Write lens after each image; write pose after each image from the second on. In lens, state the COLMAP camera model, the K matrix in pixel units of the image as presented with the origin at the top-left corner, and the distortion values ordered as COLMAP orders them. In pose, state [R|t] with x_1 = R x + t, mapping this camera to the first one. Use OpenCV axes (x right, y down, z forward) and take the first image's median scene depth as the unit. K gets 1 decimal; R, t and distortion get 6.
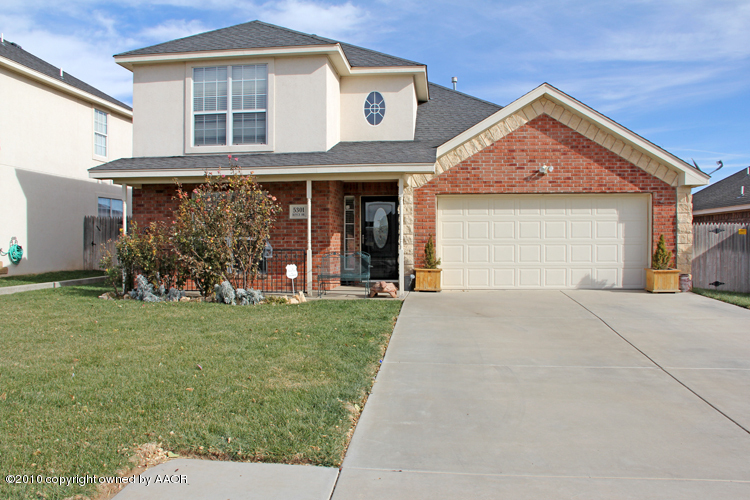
lens RADIAL K [[654.9, 0, 374.3], [0, 654.9, 261.3], [0, 0, 1]] dist [-0.184407, 0.173158]
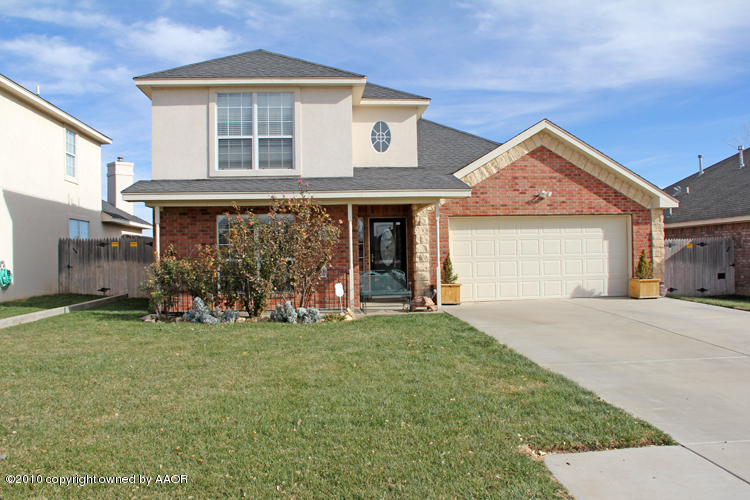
lens RADIAL K [[626.8, 0, 375.0], [0, 626.8, 258.1], [0, 0, 1]] dist [-0.178715, 0.155190]
pose [[0.977886, -0.017406, 0.208414, -0.248284], [0.023430, 0.999375, -0.026470, -0.006952], [-0.207823, 0.030767, 0.977682, -0.006786]]
